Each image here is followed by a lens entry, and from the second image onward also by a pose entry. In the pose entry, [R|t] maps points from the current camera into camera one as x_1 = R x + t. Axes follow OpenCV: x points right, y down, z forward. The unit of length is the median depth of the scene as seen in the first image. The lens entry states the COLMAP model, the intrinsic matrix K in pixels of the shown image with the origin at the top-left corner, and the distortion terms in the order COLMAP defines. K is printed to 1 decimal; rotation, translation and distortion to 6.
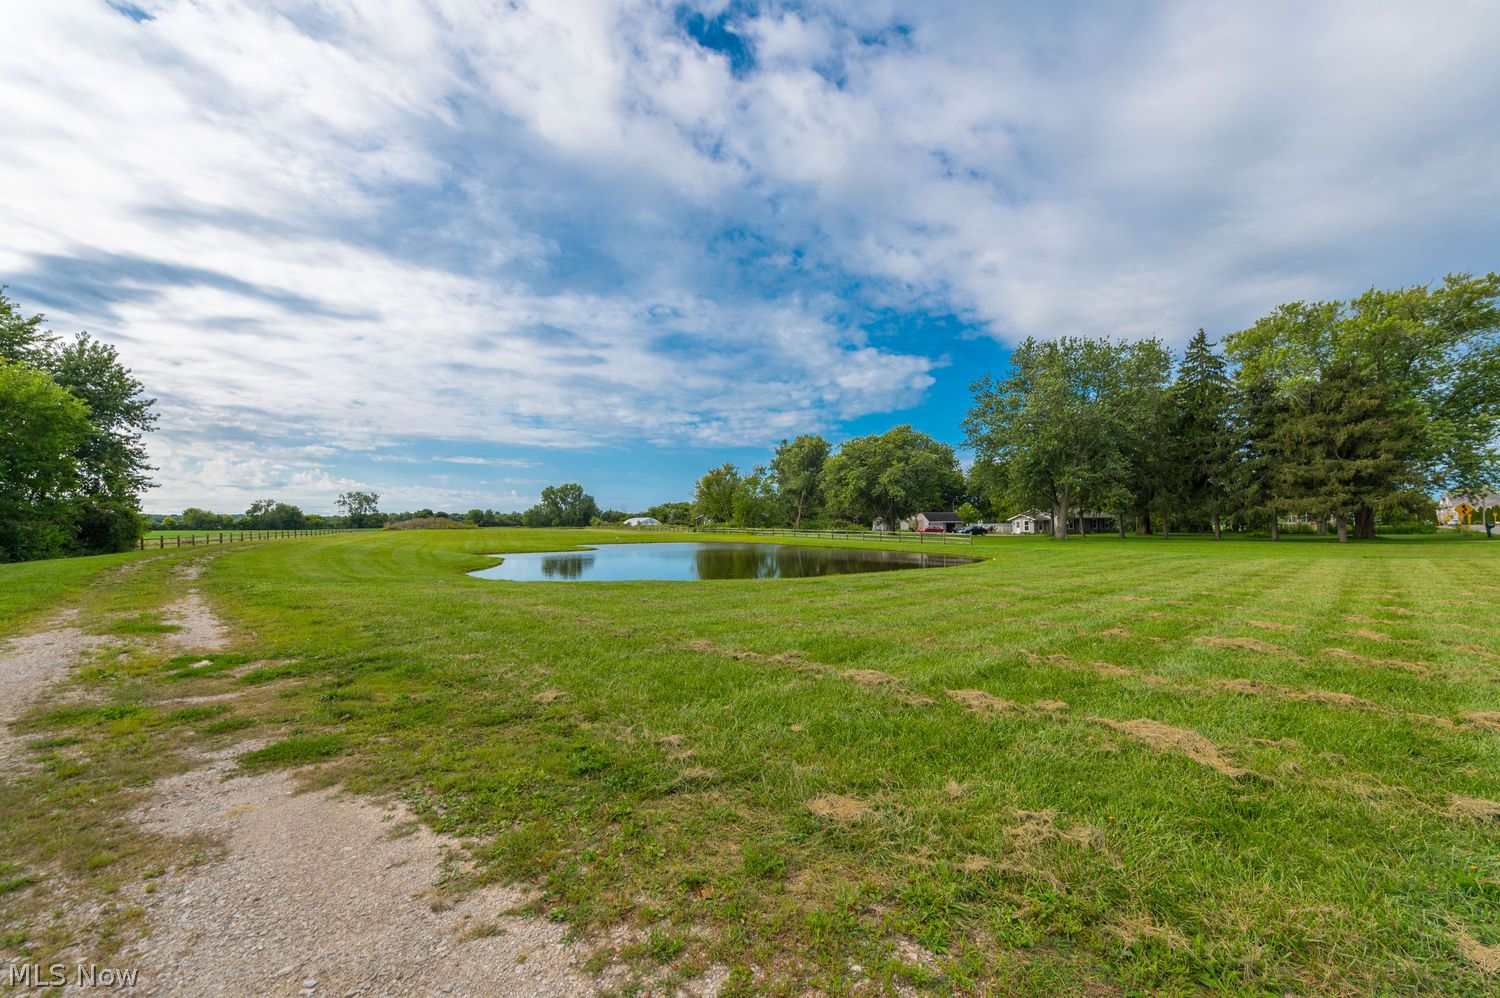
lens RADIAL K [[584.7, 0, 767.7], [0, 584.7, 515.8], [0, 0, 1]] dist [0.016606, -0.004284]
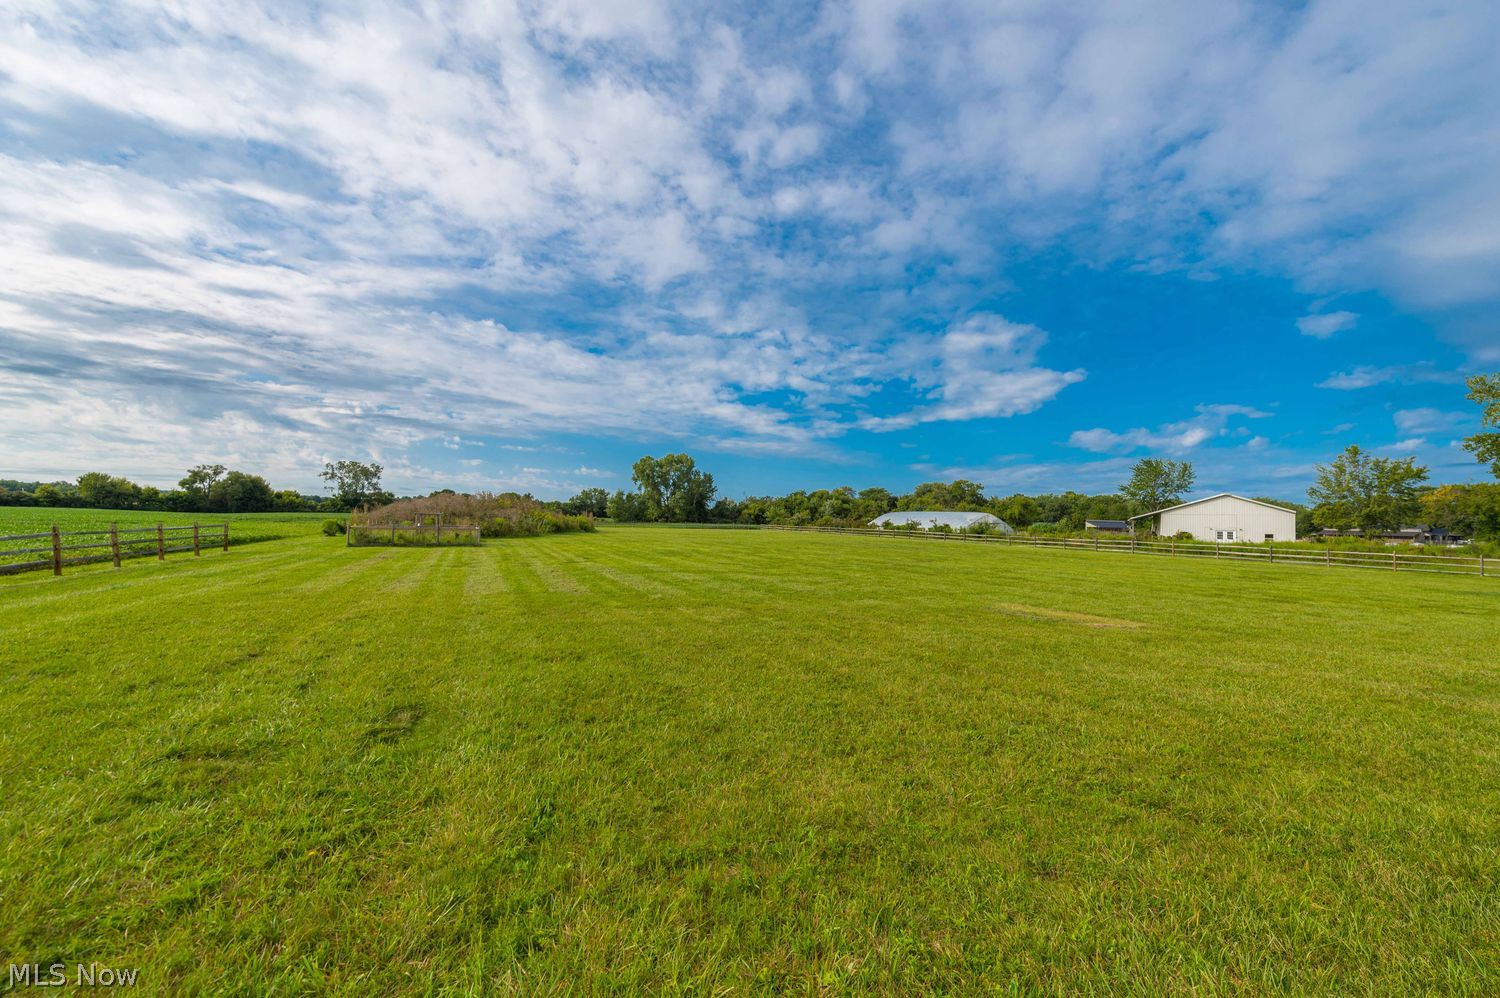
lens RADIAL K [[584.7, 0, 756.1], [0, 584.7, 514.7], [0, 0, 1]] dist [0.016606, -0.004284]
pose [[0.999145, 0.033892, -0.023667, -0.086960], [-0.033822, 0.999422, 0.003370, 0.002051], [0.023767, -0.002567, 0.999714, 0.136747]]
